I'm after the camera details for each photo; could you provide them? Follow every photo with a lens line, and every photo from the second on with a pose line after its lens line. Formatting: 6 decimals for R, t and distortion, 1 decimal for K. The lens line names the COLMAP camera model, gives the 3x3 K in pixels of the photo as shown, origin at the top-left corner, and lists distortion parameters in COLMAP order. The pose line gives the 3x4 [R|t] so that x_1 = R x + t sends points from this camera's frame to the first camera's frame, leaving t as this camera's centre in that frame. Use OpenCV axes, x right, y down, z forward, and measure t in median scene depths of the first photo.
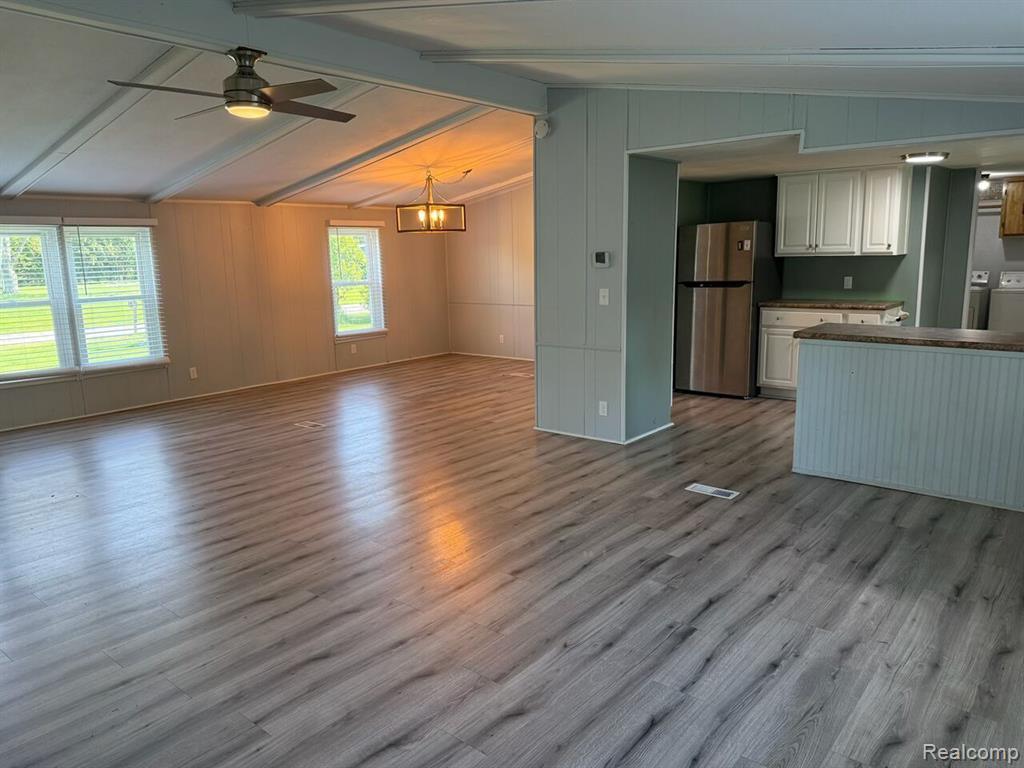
lens RADIAL K [[723.6, 0, 516.5], [0, 723.6, 384.4], [0, 0, 1]] dist [0.004168, -0.002607]
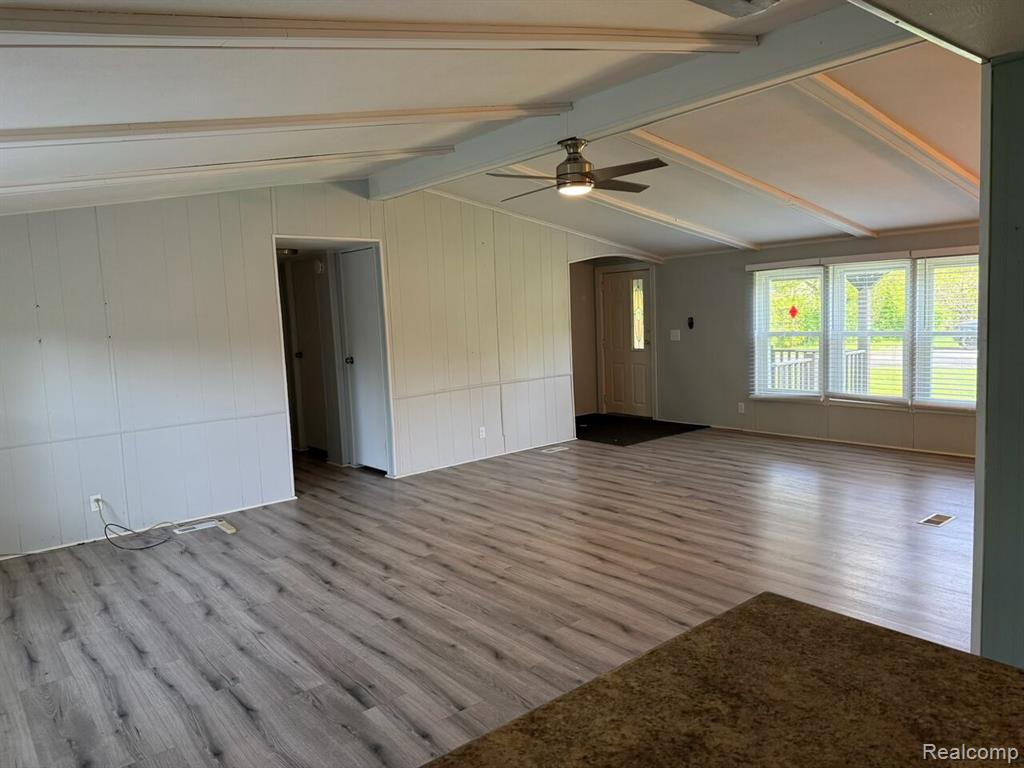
lens RADIAL K [[723.6, 0, 516.5], [0, 723.6, 384.4], [0, 0, 1]] dist [0.004168, -0.002607]
pose [[-0.180177, 0.145001, -0.972888, 0.953195], [-0.139089, 0.975381, 0.171131, -0.284585], [0.973751, 0.166152, -0.155573, 1.278460]]
